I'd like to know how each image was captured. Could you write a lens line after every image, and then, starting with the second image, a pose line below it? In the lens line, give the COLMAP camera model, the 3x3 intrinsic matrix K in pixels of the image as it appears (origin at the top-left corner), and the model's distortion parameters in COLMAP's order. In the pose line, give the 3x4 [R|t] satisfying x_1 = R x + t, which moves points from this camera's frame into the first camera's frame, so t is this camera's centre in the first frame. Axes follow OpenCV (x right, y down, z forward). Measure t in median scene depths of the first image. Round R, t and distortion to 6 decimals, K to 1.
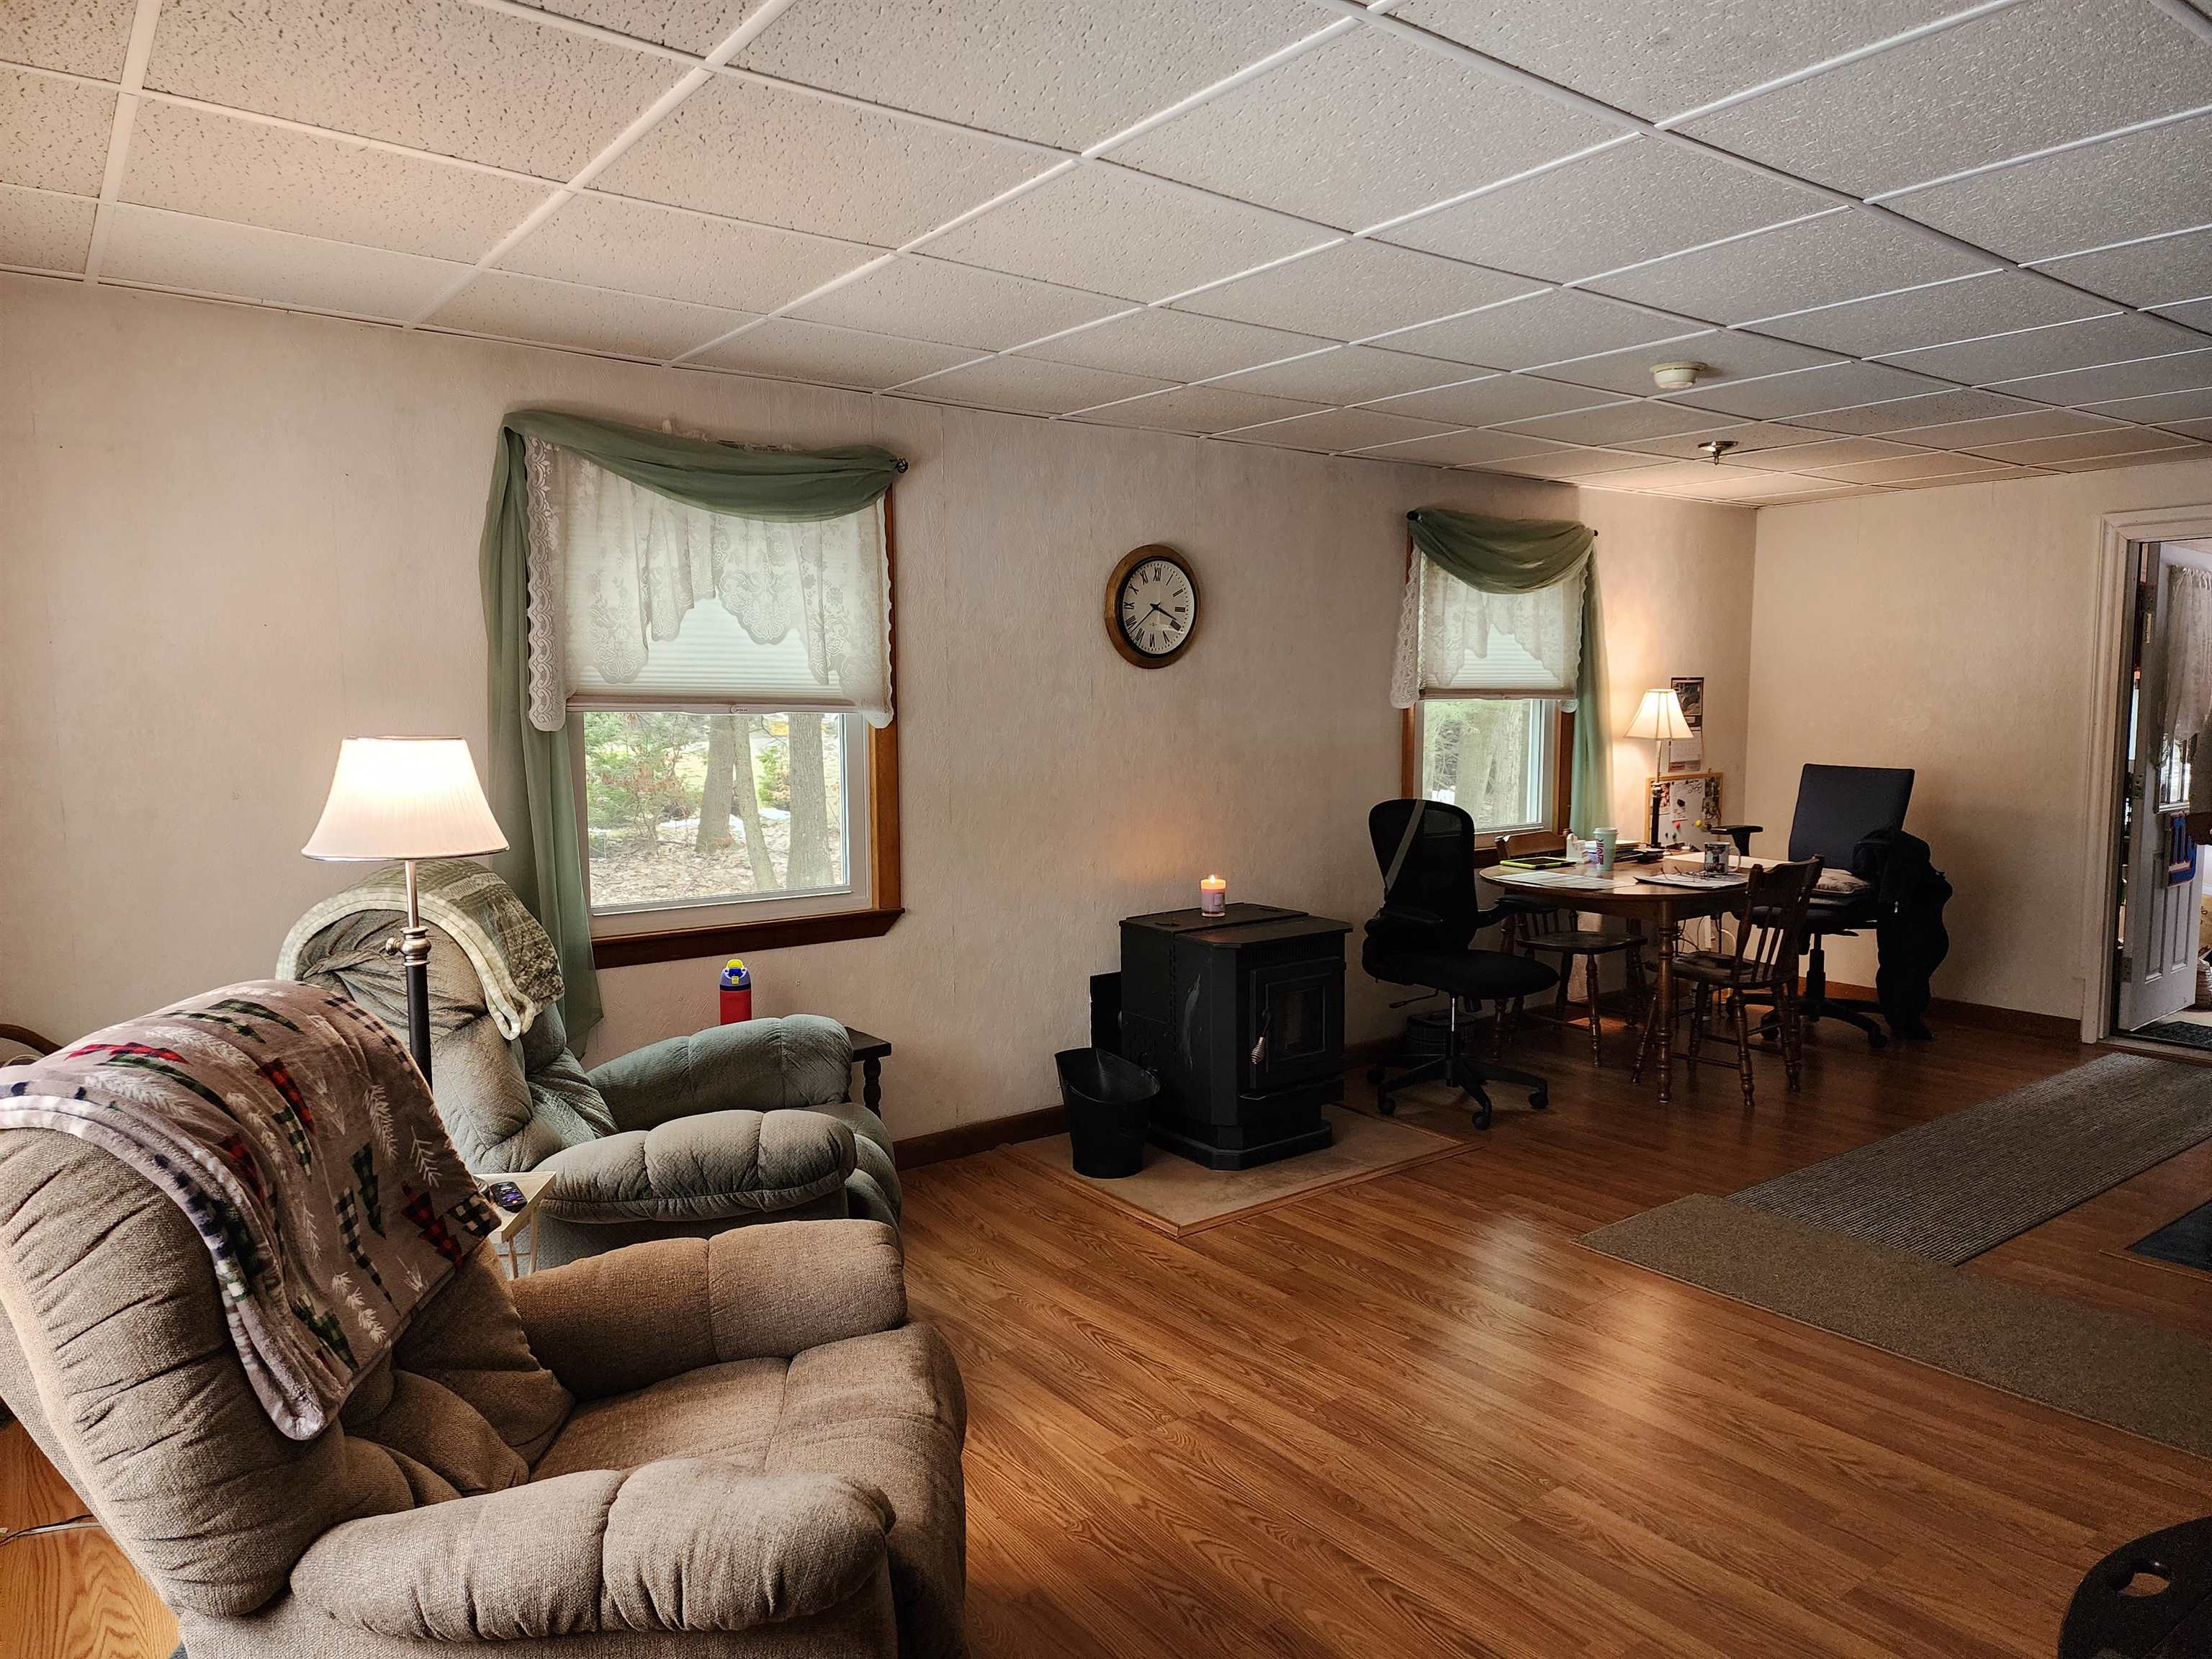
lens RADIAL K [[1465.5, 0, 1114.9], [0, 1465.5, 834.7], [0, 0, 1]] dist [0.033982, -0.012141]
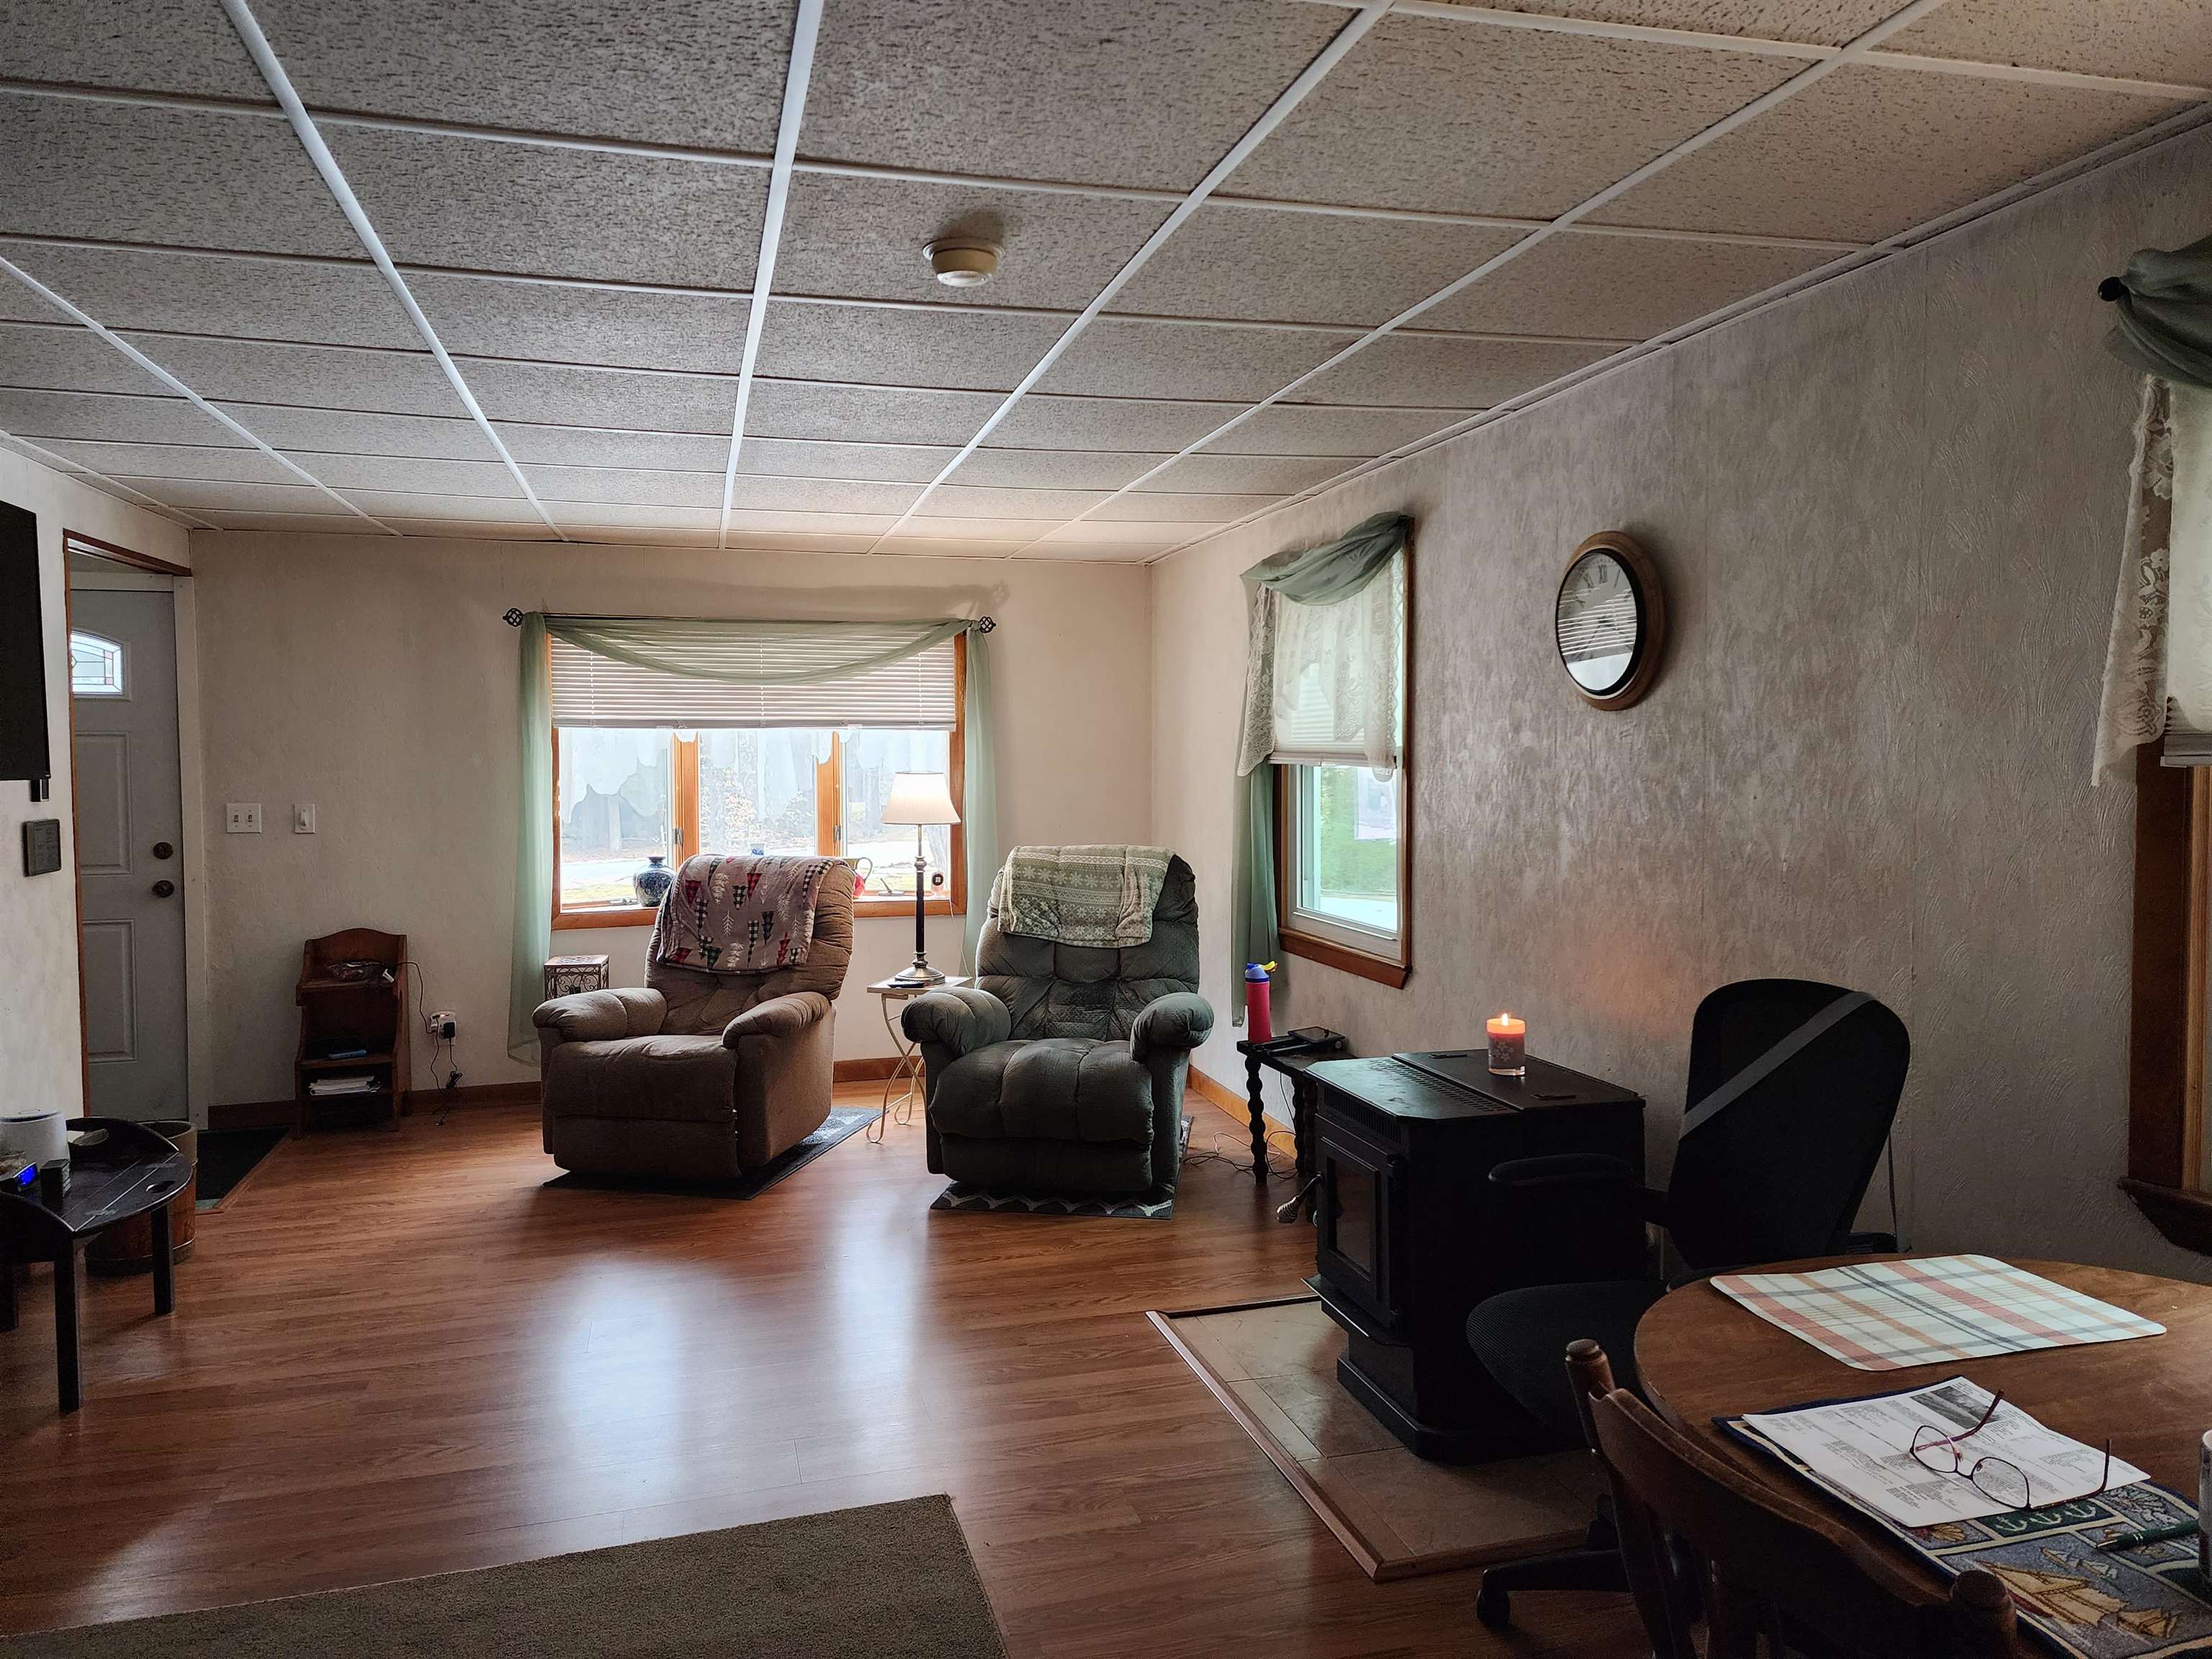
lens RADIAL K [[1465.5, 0, 1099.3], [0, 1465.5, 817.4], [0, 0, 1]] dist [0.033982, -0.012141]
pose [[-0.357036, 0.050816, -0.932707, 0.846578], [-0.081077, 0.993065, 0.085140, -0.116294], [0.930565, 0.106019, -0.350440, 1.149428]]
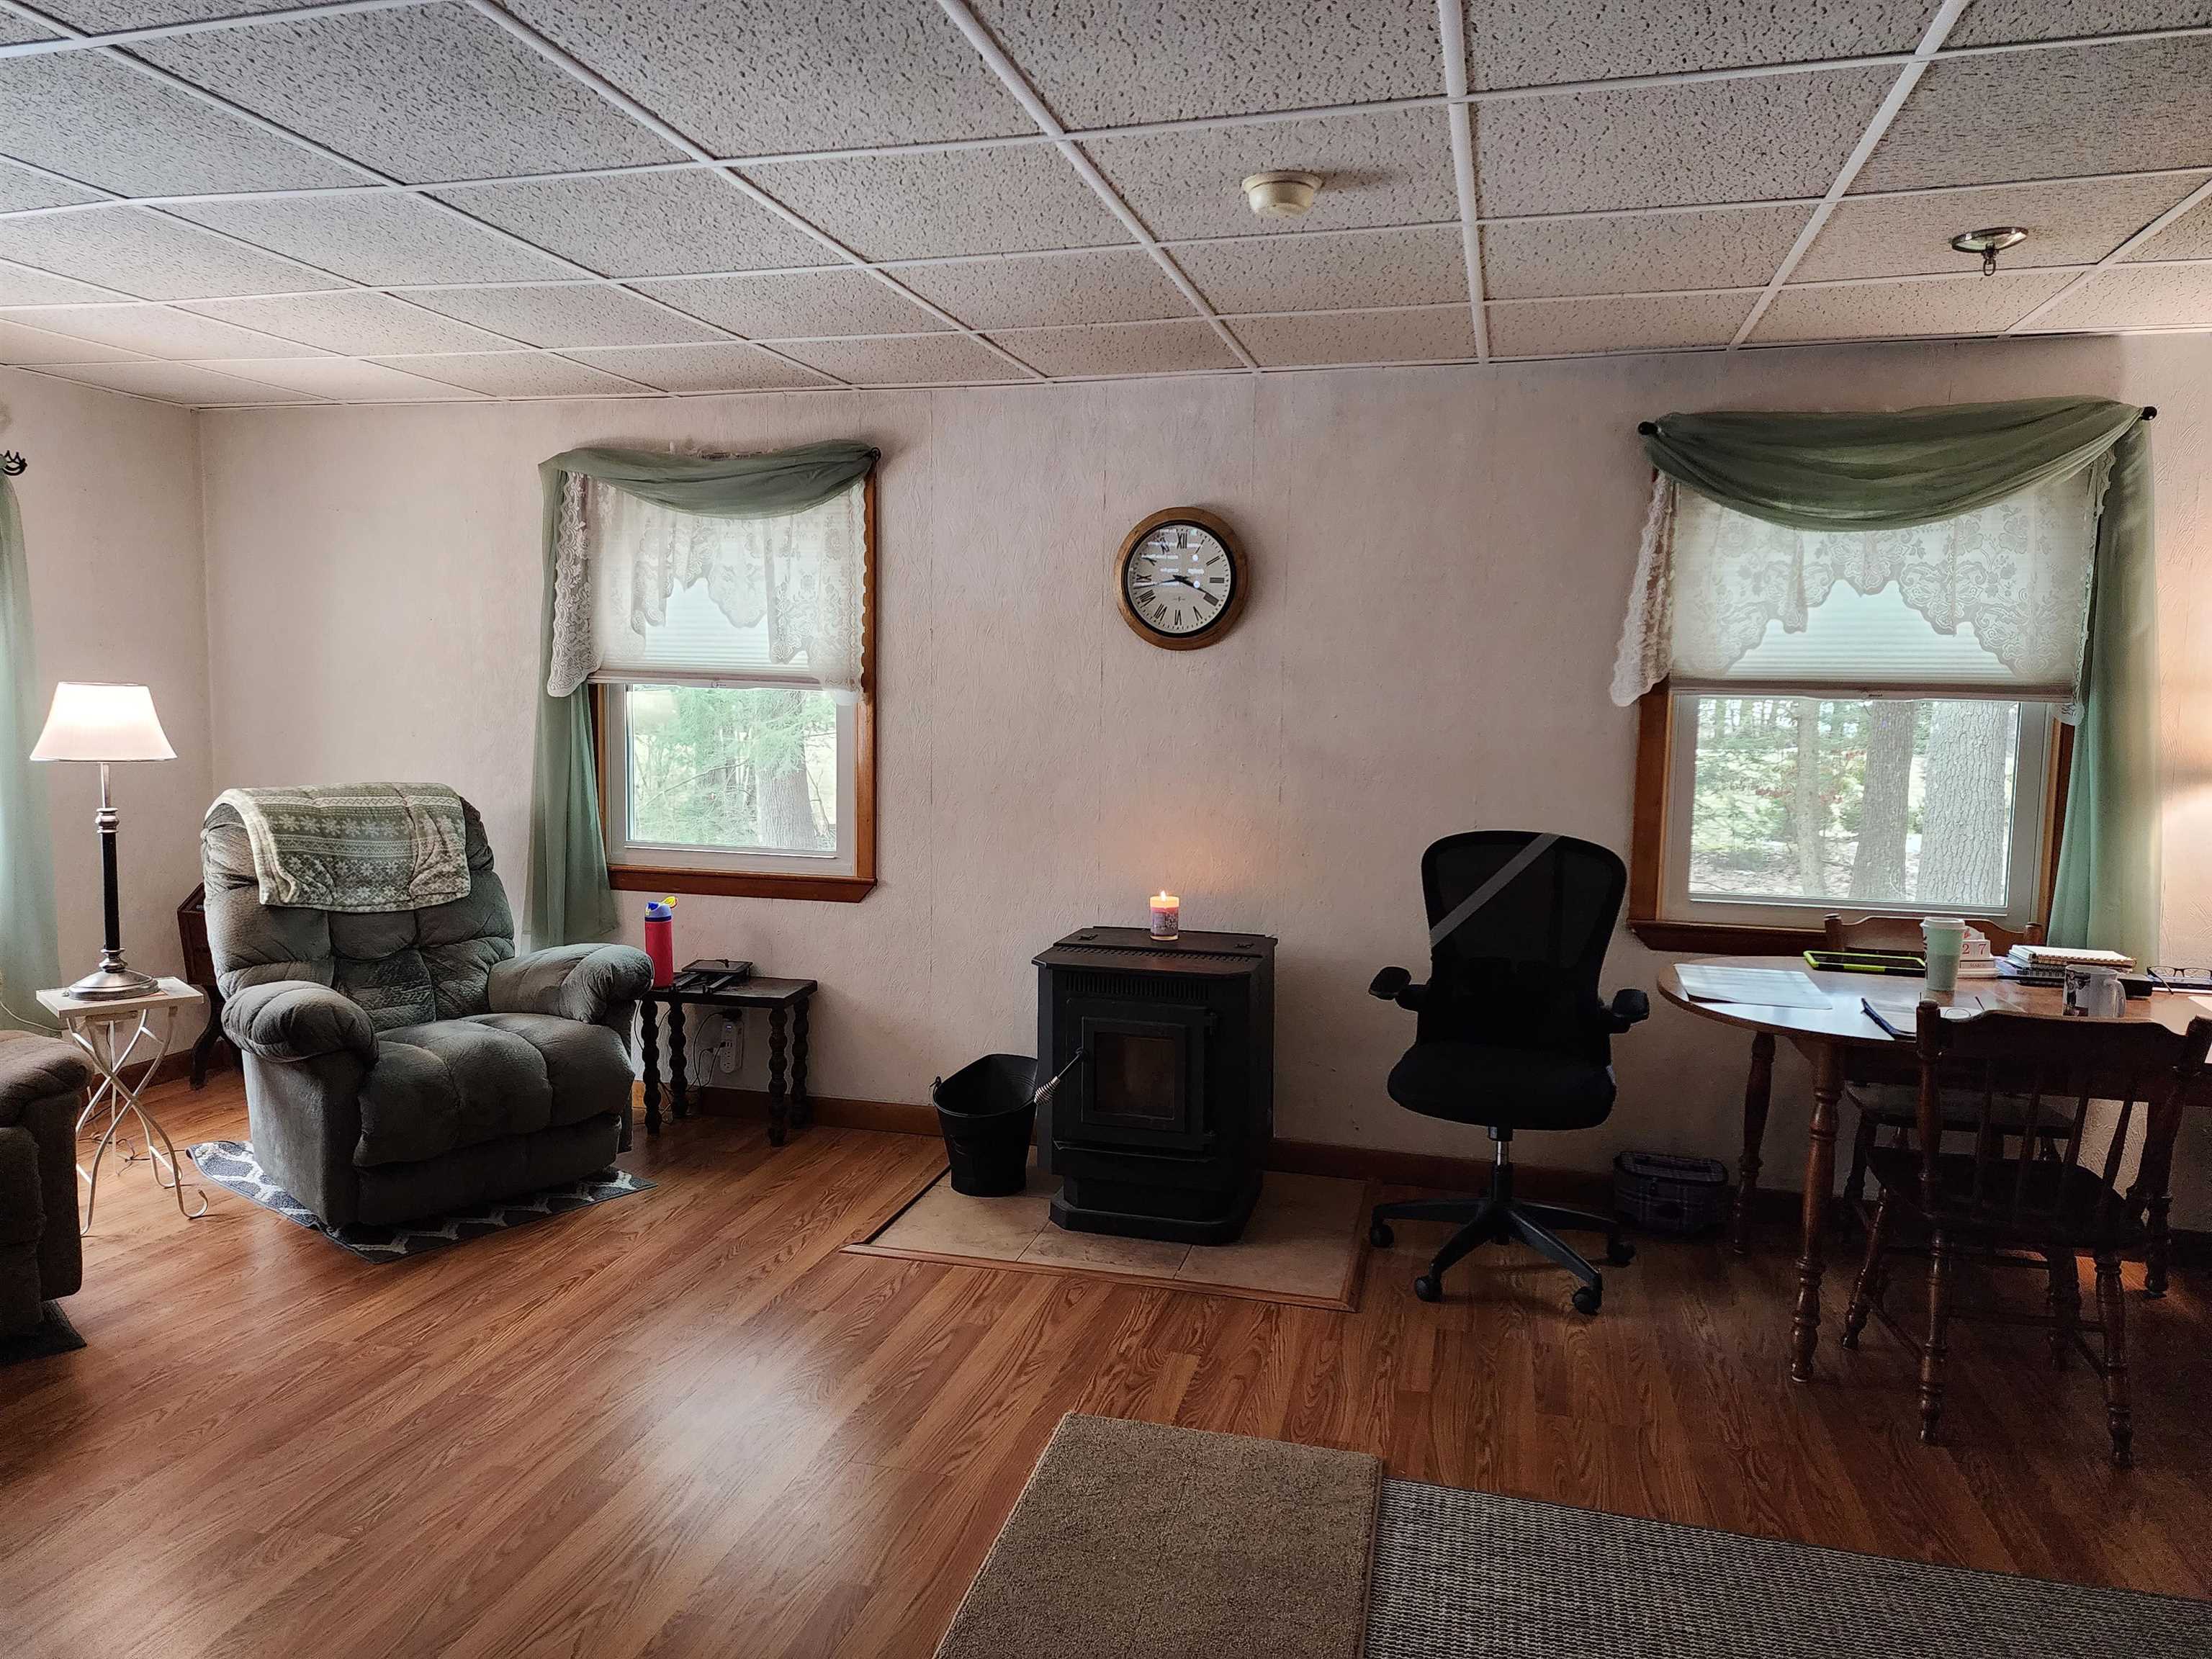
lens RADIAL K [[1465.5, 0, 1107.6], [0, 1465.5, 834.7], [0, 0, 1]] dist [0.033982, -0.012141]
pose [[0.616975, 0.089038, -0.781930, 0.772453], [-0.095011, 0.994739, 0.038304, -0.037545], [0.781226, 0.050660, 0.622189, 0.483531]]
